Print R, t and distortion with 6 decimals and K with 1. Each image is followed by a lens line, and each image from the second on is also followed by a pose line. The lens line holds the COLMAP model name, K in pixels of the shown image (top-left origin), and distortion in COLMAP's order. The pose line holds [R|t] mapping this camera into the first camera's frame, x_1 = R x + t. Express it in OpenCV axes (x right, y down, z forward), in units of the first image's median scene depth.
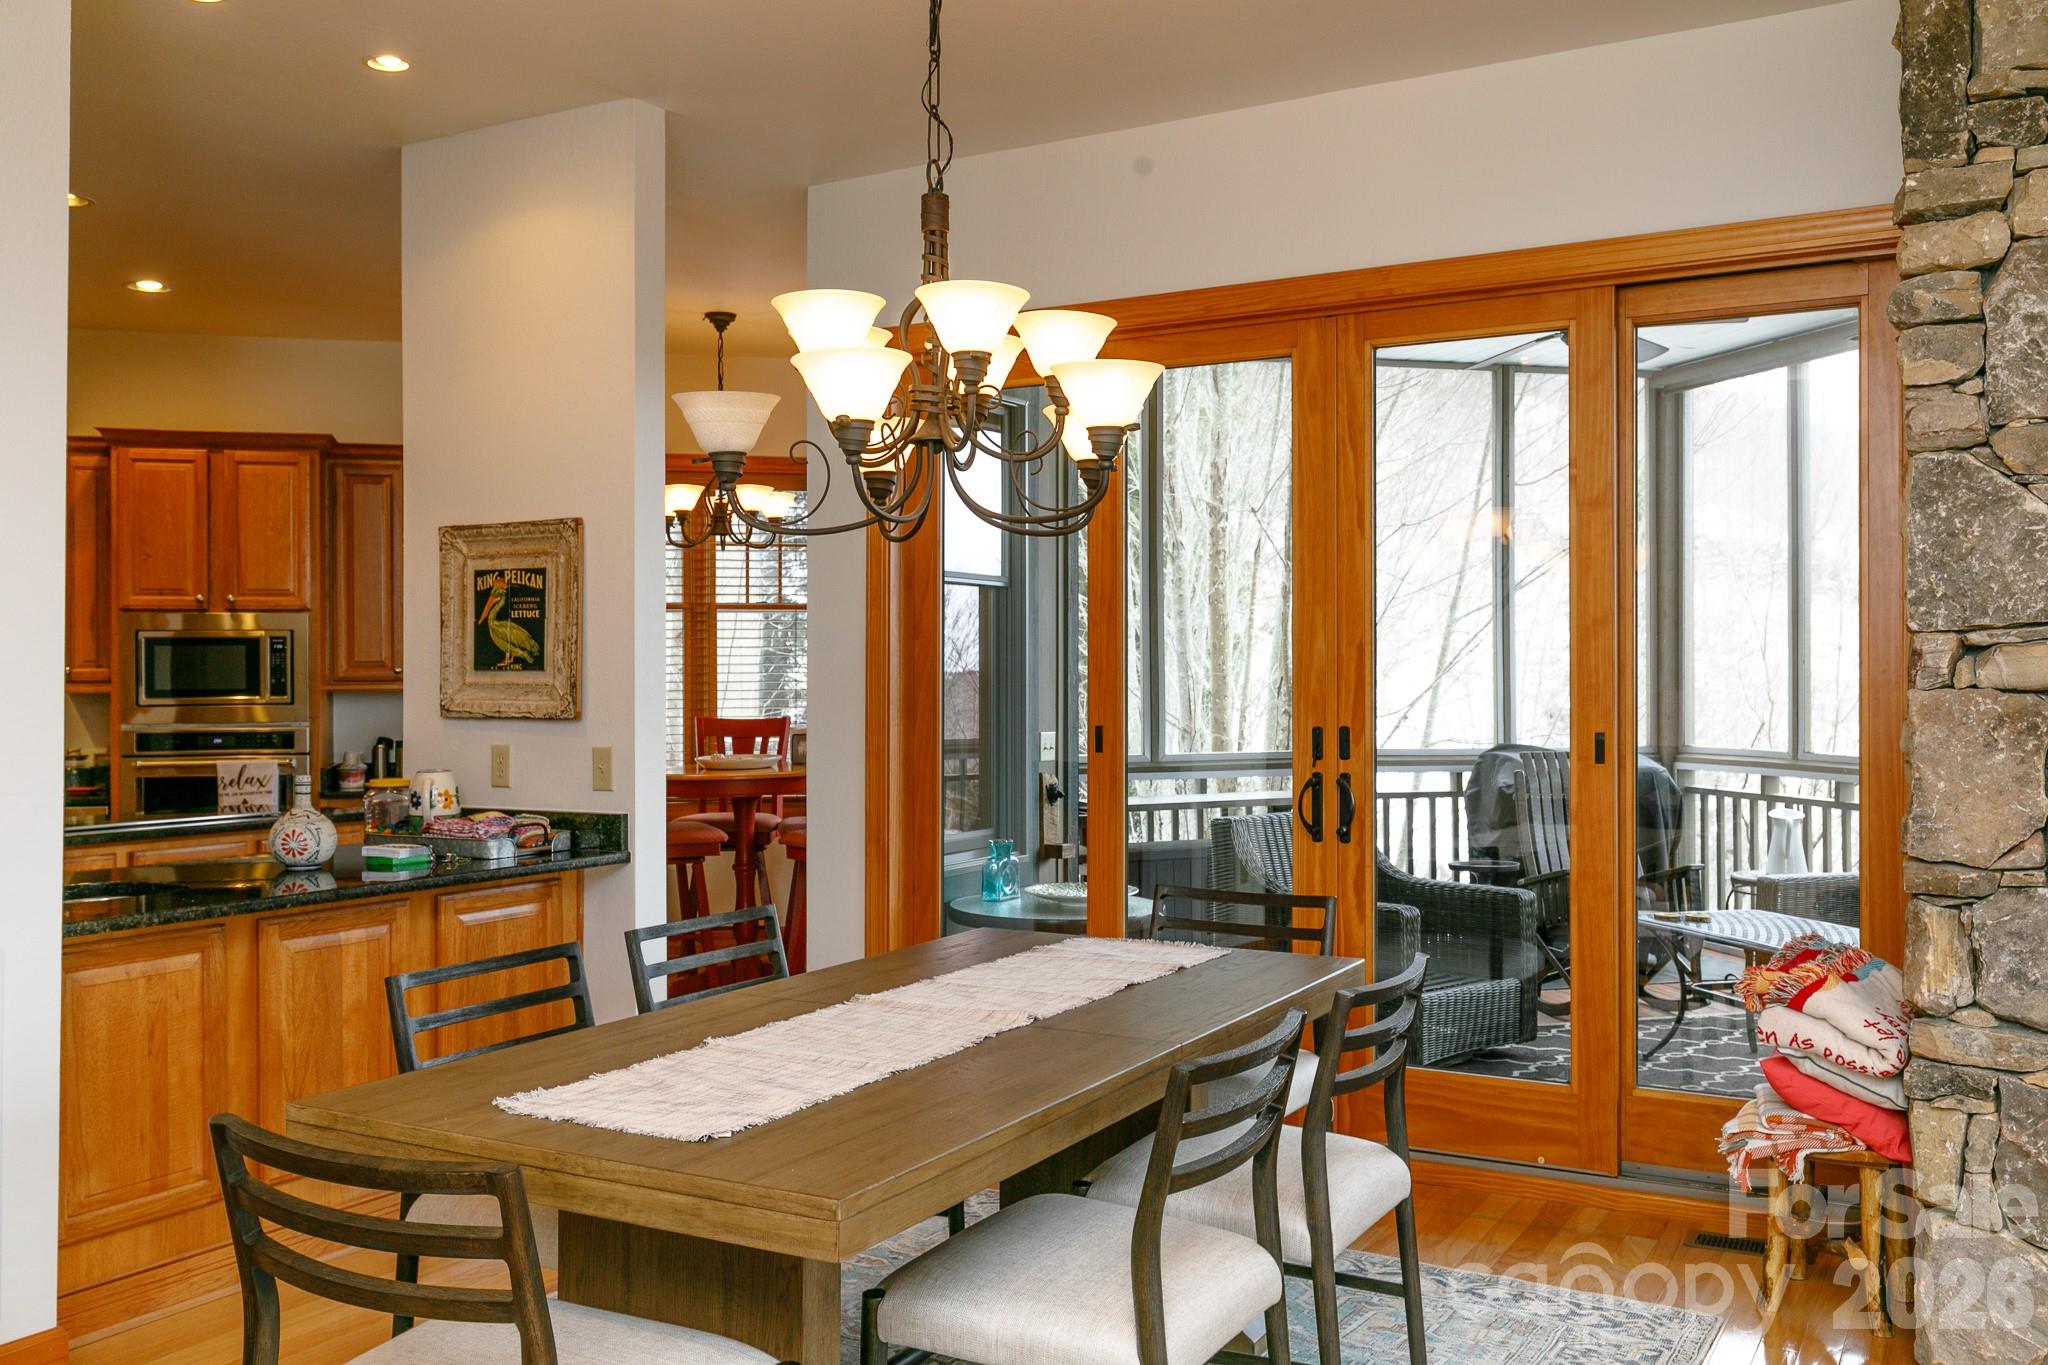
lens RADIAL K [[1781.3, 0, 1029.6], [0, 1781.3, 651.9], [0, 0, 1]] dist [-0.007276, 0.000696]
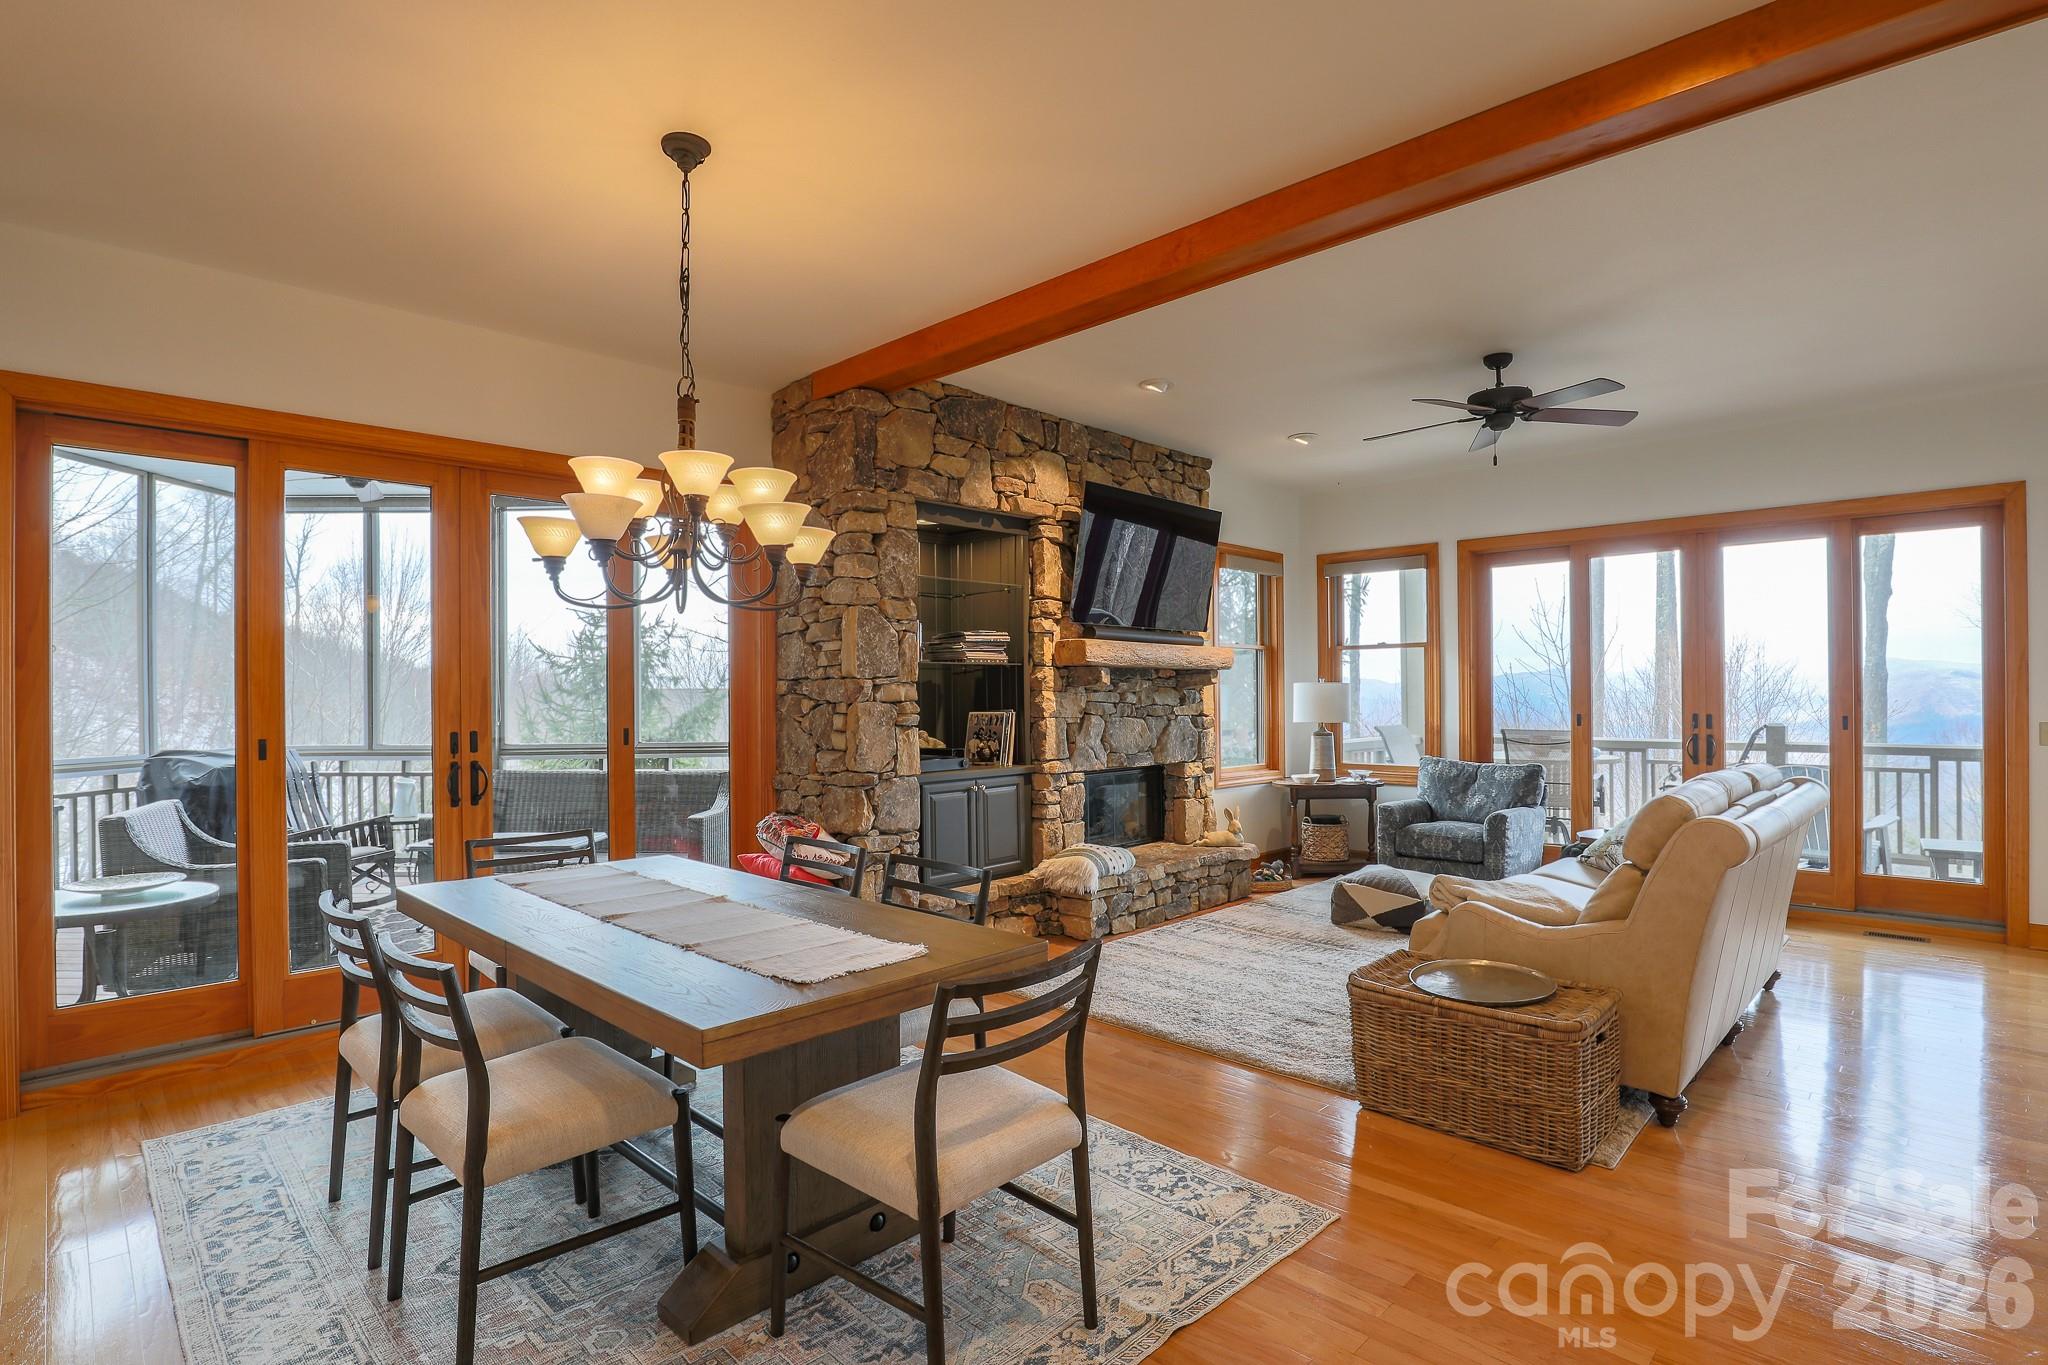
lens RADIAL K [[971.5, 0, 1045.6], [0, 971.5, 692.4], [0, 0, 1]] dist [-0.016871, 0.002584]
pose [[0.259145, 0.002360, 0.965835, -0.515455], [-0.006238, 0.999980, -0.000770, 0.004983], [-0.965818, -0.005826, 0.259155, 0.291625]]
